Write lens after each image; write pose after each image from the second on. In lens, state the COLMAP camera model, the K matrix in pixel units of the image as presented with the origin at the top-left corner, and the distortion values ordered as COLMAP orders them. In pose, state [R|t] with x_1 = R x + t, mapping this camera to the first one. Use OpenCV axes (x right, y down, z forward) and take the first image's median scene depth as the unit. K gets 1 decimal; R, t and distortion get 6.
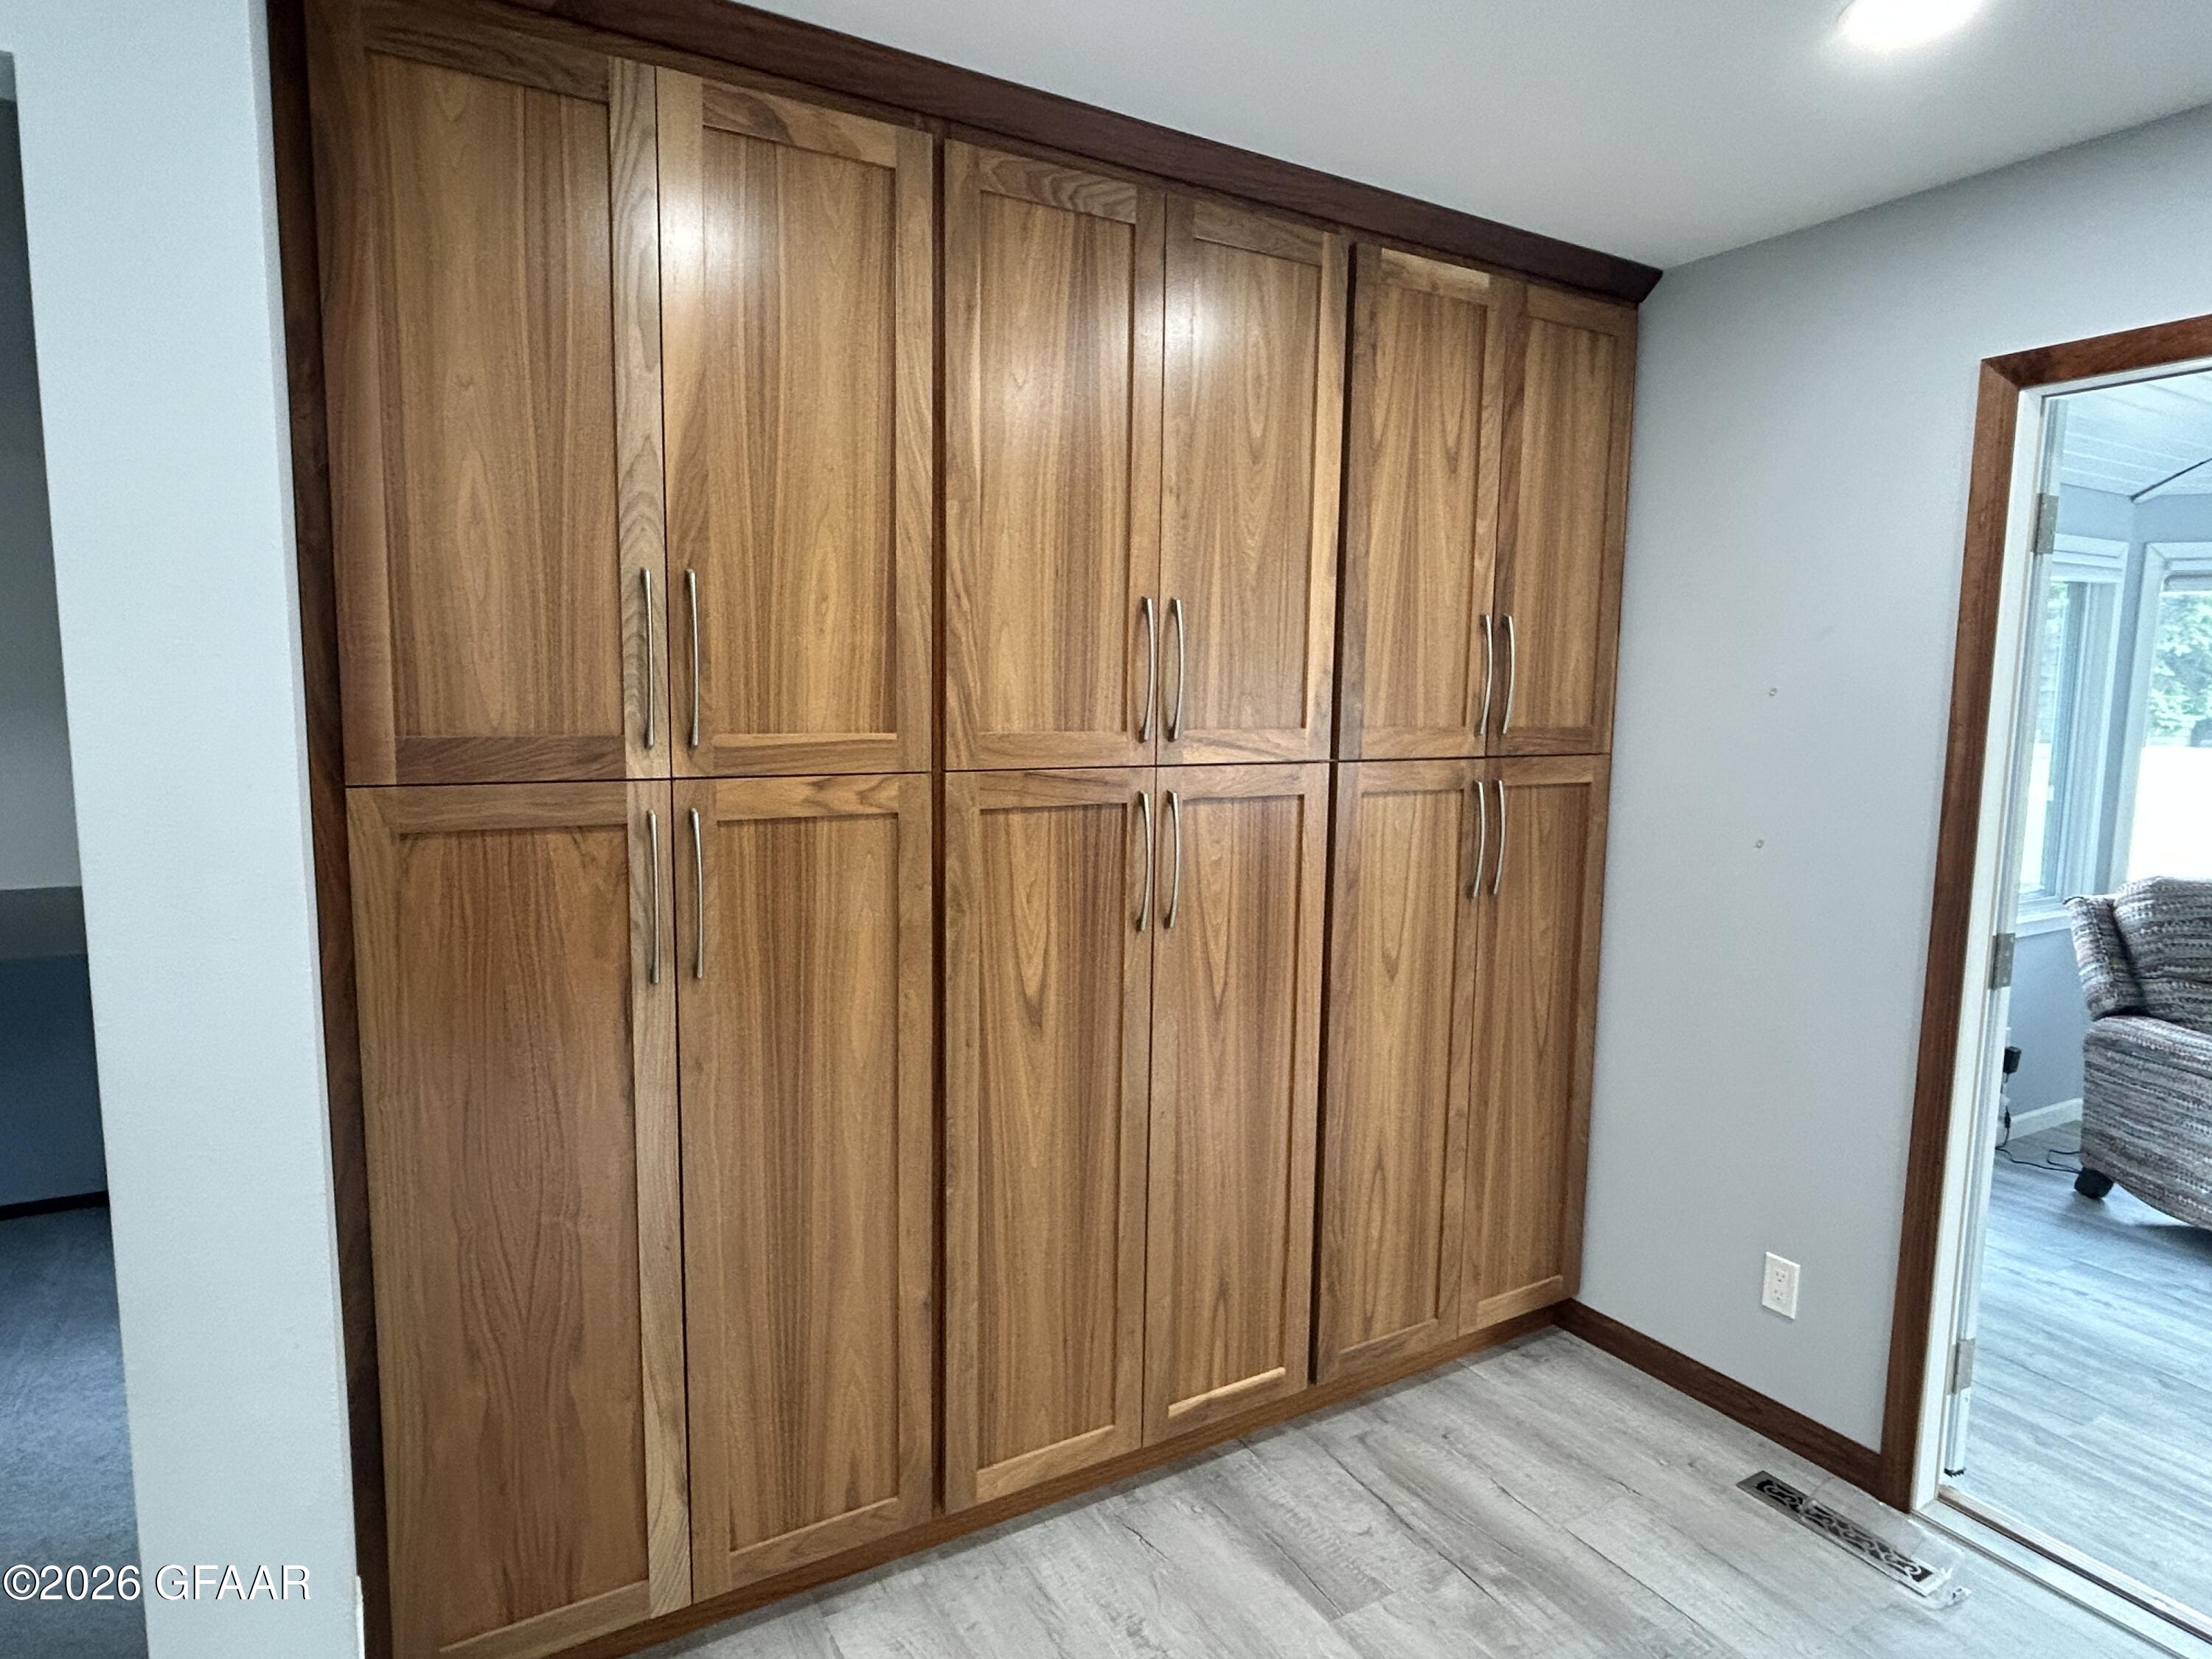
lens RADIAL K [[1248.2, 0, 1109.9], [0, 1248.2, 831.1], [0, 0, 1]] dist [-0.000720, 0.003937]
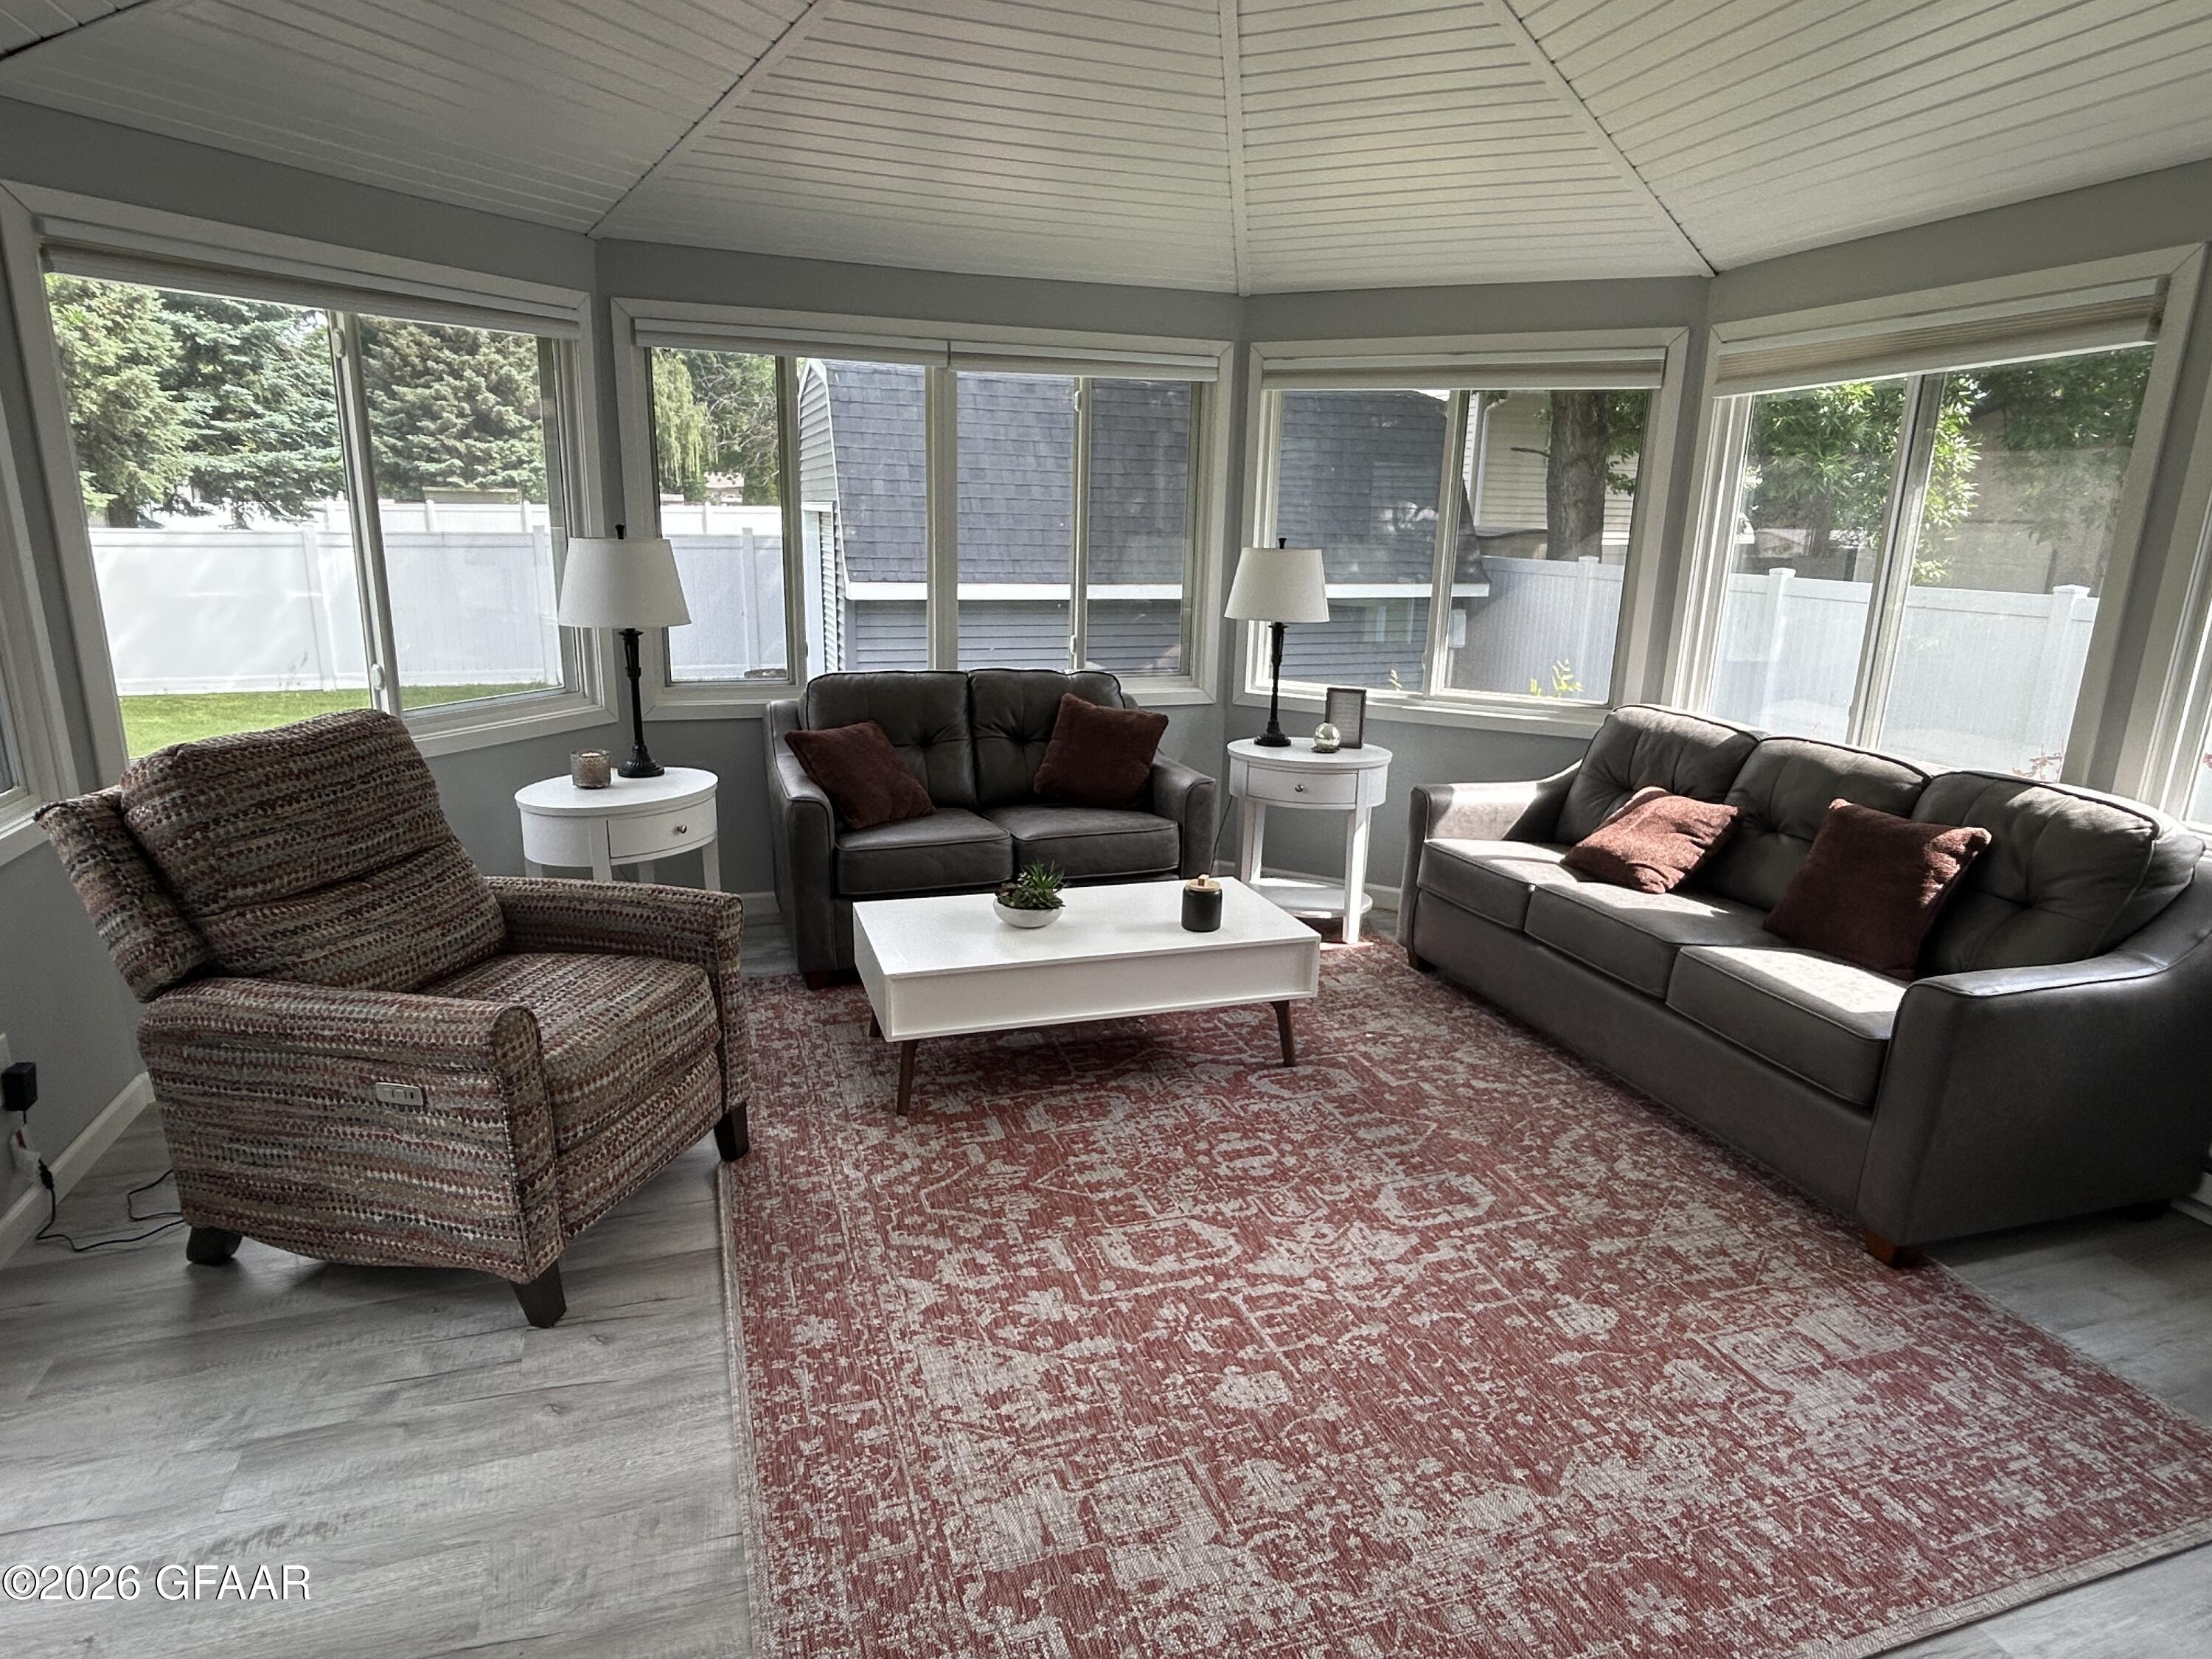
lens RADIAL K [[1248.2, 0, 1103.6], [0, 1248.2, 839.9], [0, 0, 1]] dist [-0.000720, 0.003937]
pose [[0.197584, -0.258075, 0.945705, 0.339958], [0.088049, 0.965496, 0.245080, -0.031300], [-0.976324, 0.034845, 0.213490, 0.430537]]
